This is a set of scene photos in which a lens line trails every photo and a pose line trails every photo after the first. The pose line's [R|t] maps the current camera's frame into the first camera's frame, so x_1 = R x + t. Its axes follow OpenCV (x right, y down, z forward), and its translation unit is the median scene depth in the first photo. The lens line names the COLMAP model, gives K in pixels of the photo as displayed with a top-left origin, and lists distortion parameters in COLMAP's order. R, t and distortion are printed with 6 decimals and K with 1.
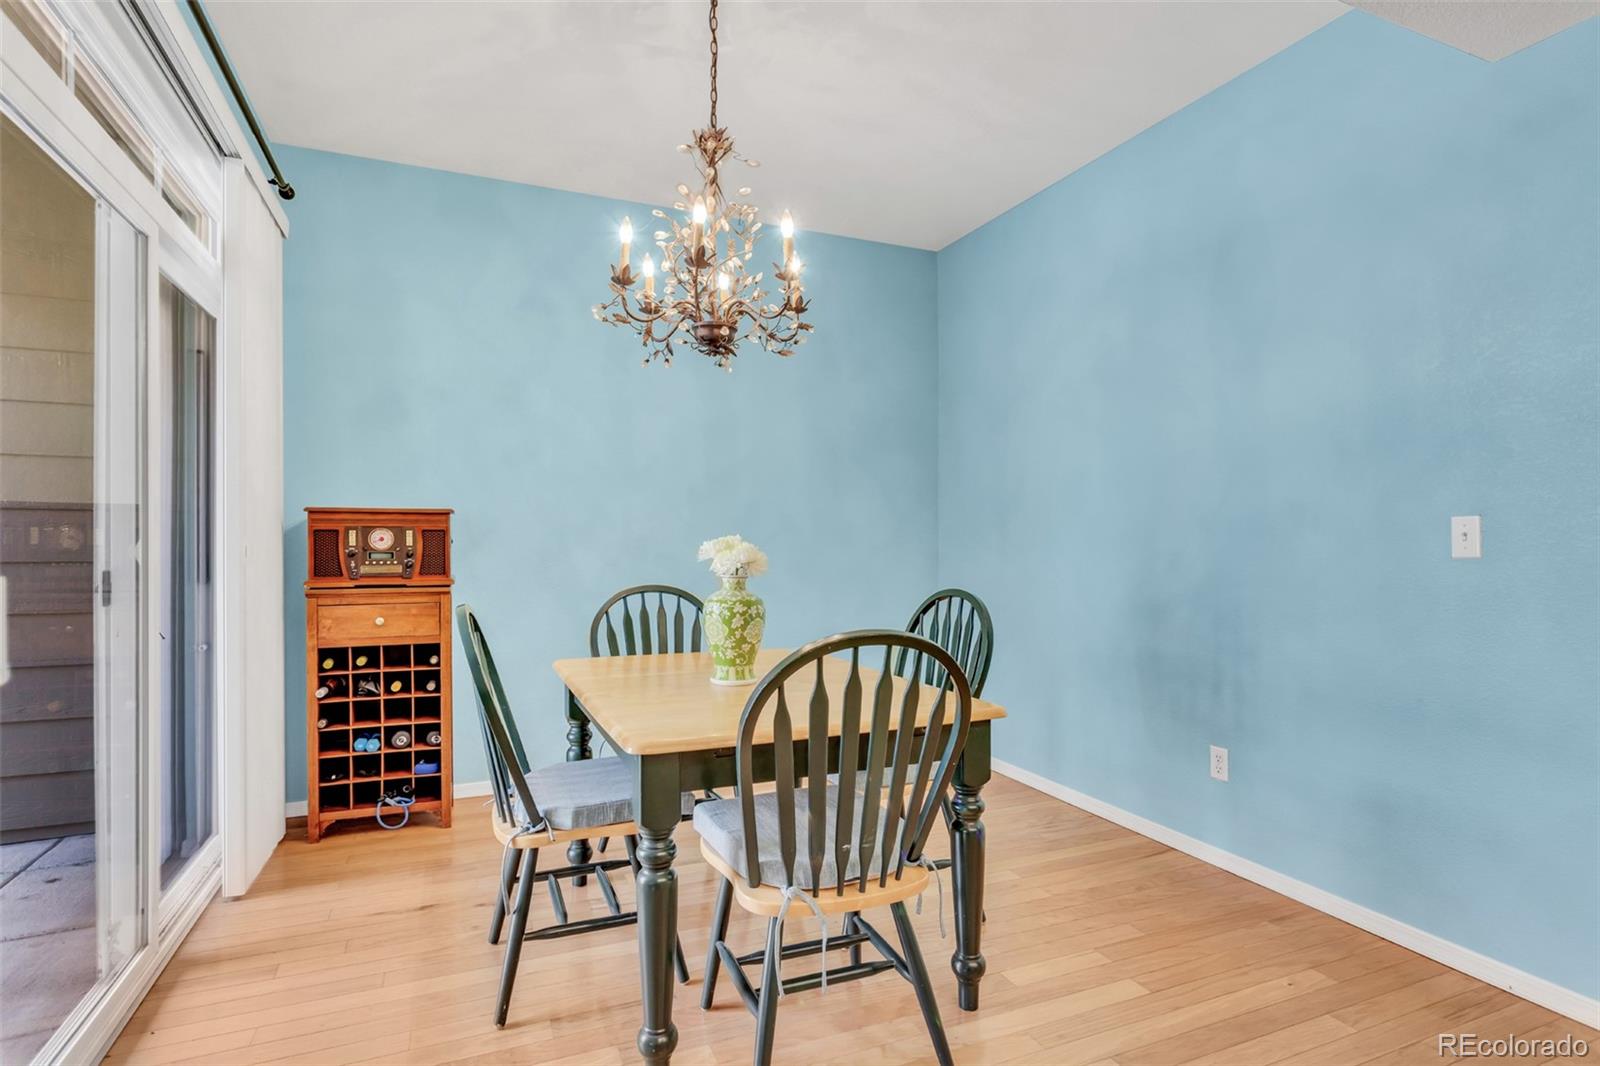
lens RADIAL K [[829.5, 0, 798.4], [0, 829.5, 540.5], [0, 0, 1]] dist [-0.003650, -0.000316]
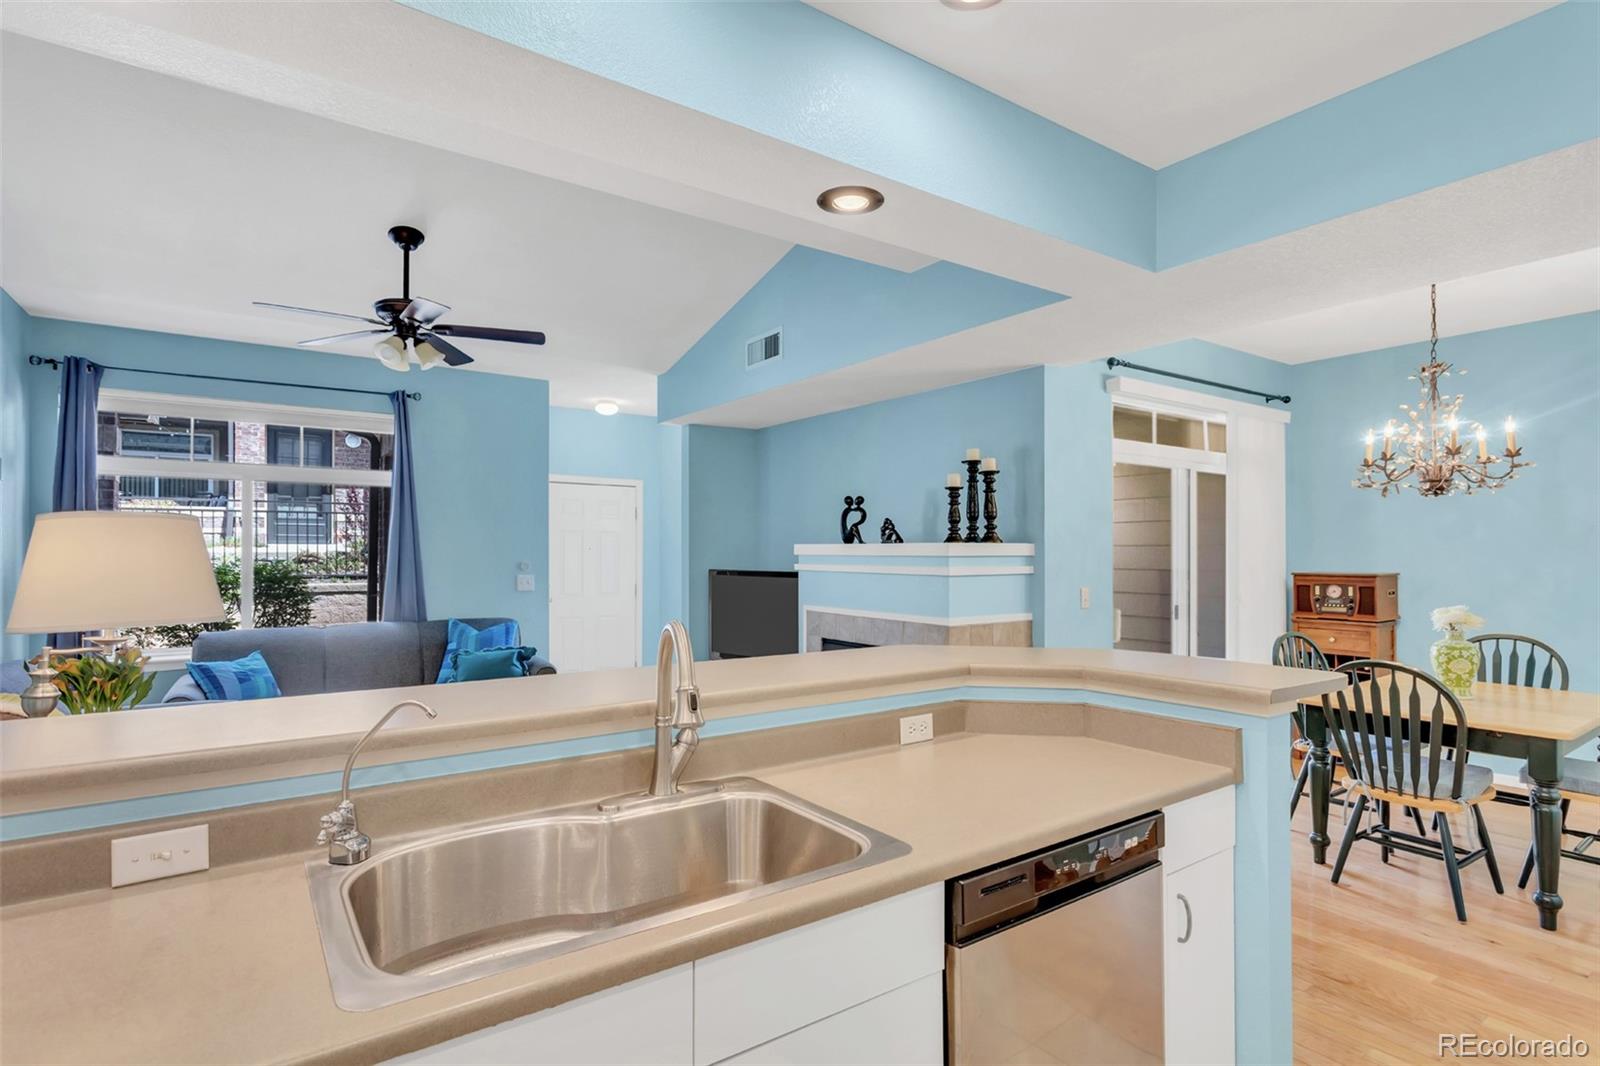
lens RADIAL K [[805.3, 0, 799.1], [0, 805.3, 540.8], [0, 0, 1]] dist [-0.001721, -0.000203]
pose [[0.220561, -0.017031, -0.975224, 0.872388], [0.002376, 0.999854, -0.016924, -0.081193], [0.975370, 0.001416, 0.220569, -0.435066]]
